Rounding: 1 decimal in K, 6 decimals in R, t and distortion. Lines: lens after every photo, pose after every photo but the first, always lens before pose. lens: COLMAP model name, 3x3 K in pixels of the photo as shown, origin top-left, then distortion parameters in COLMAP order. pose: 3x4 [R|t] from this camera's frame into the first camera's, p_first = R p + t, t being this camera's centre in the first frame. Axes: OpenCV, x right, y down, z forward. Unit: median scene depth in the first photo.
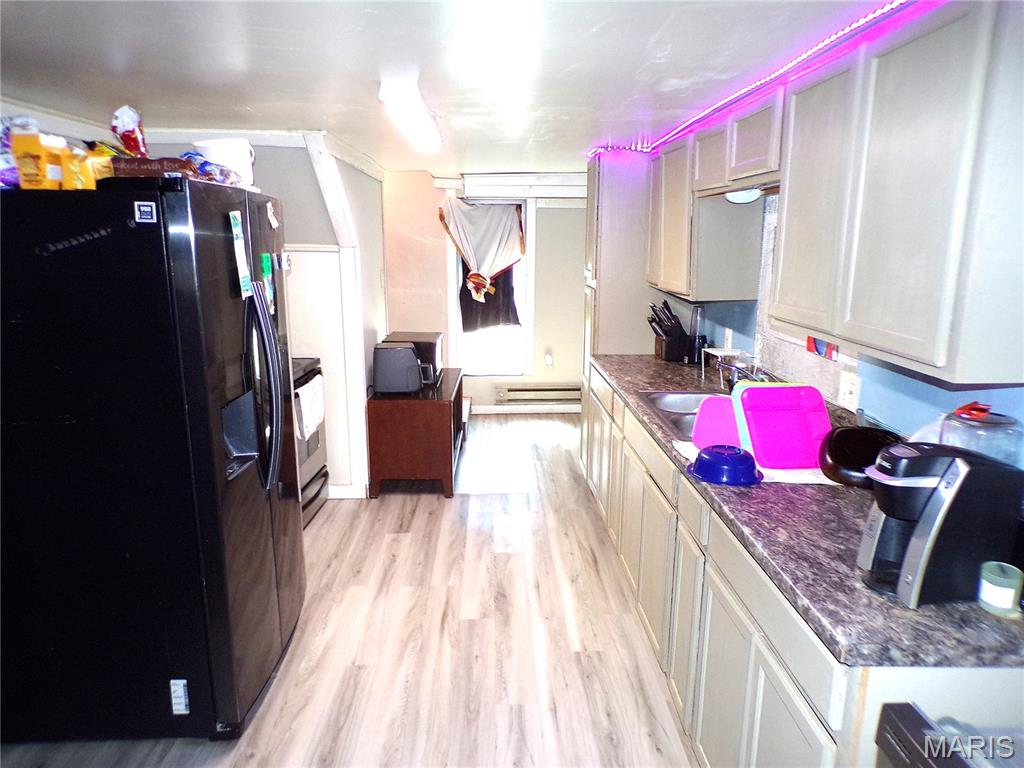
lens RADIAL K [[695.3, 0, 510.6], [0, 695.3, 386.6], [0, 0, 1]] dist [0.002938, 0.006705]
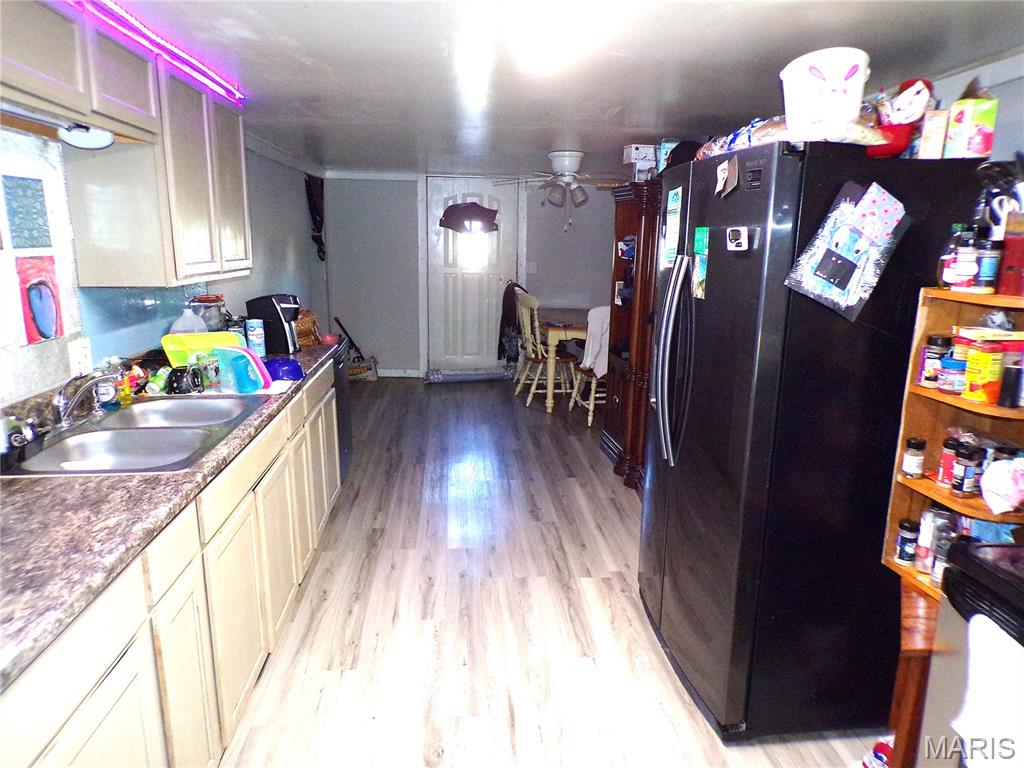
lens RADIAL K [[695.3, 0, 511.0], [0, 695.3, 389.7], [0, 0, 1]] dist [0.002938, 0.006705]
pose [[-0.998232, 0.011472, -0.058318, -0.023705], [-0.013691, 0.910420, 0.413458, -0.125850], [0.057837, 0.413526, -0.908653, 0.736856]]
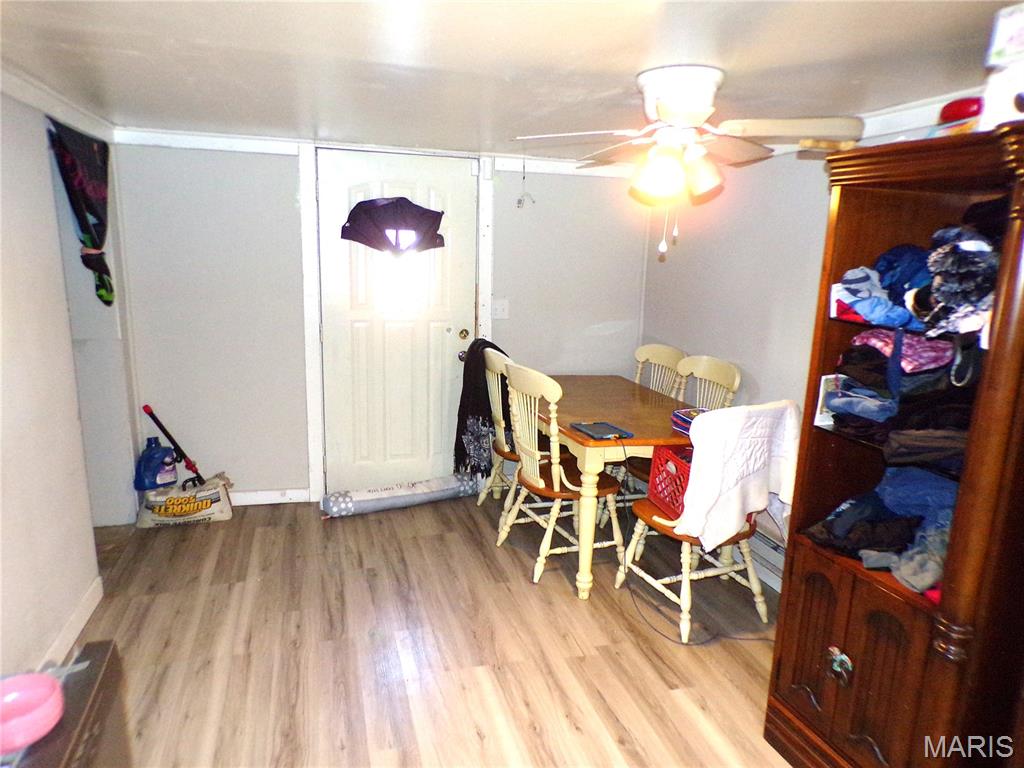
lens RADIAL K [[695.3, 0, 506.8], [0, 695.3, 387.4], [0, 0, 1]] dist [0.002938, 0.006705]
pose [[-0.967867, 0.035699, -0.248917, -0.017165], [-0.065797, 0.919433, 0.387703, -0.116133], [0.242703, 0.391623, -0.887540, 0.687432]]
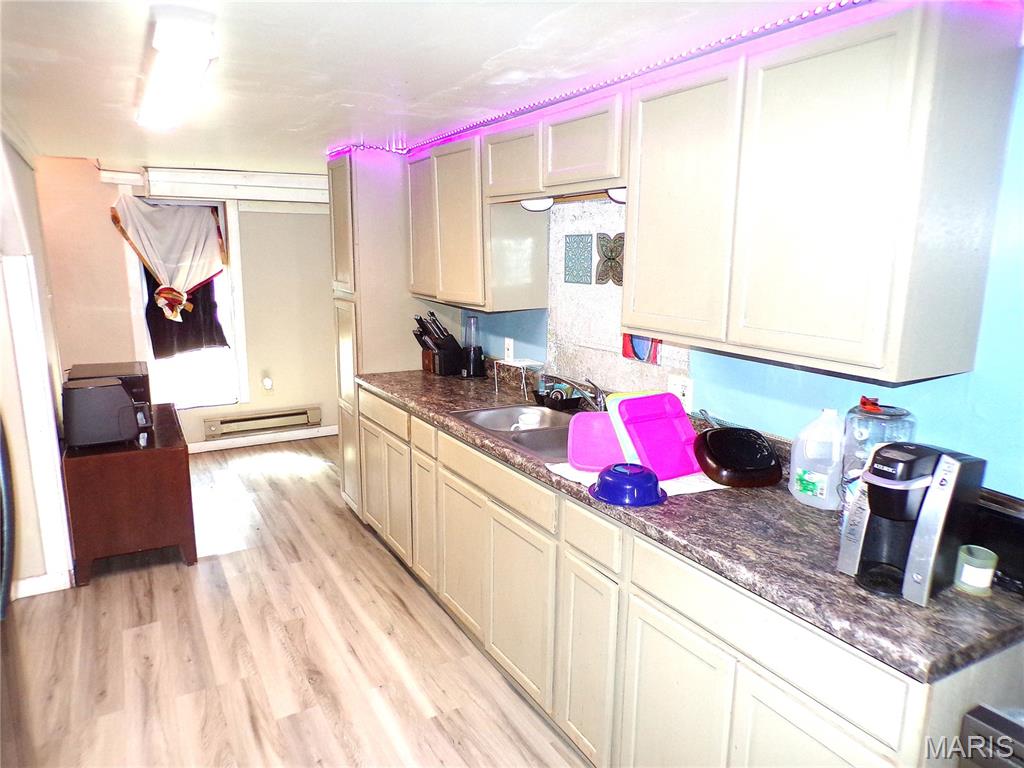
lens RADIAL K [[695.3, 0, 504.5], [0, 695.3, 387.5], [0, 0, 1]] dist [0.002938, 0.006705]
pose [[0.883803, -0.087740, 0.459559, -0.140096], [0.093157, 0.995592, 0.010925, -0.023969], [-0.458491, 0.033155, 0.888080, 0.123057]]
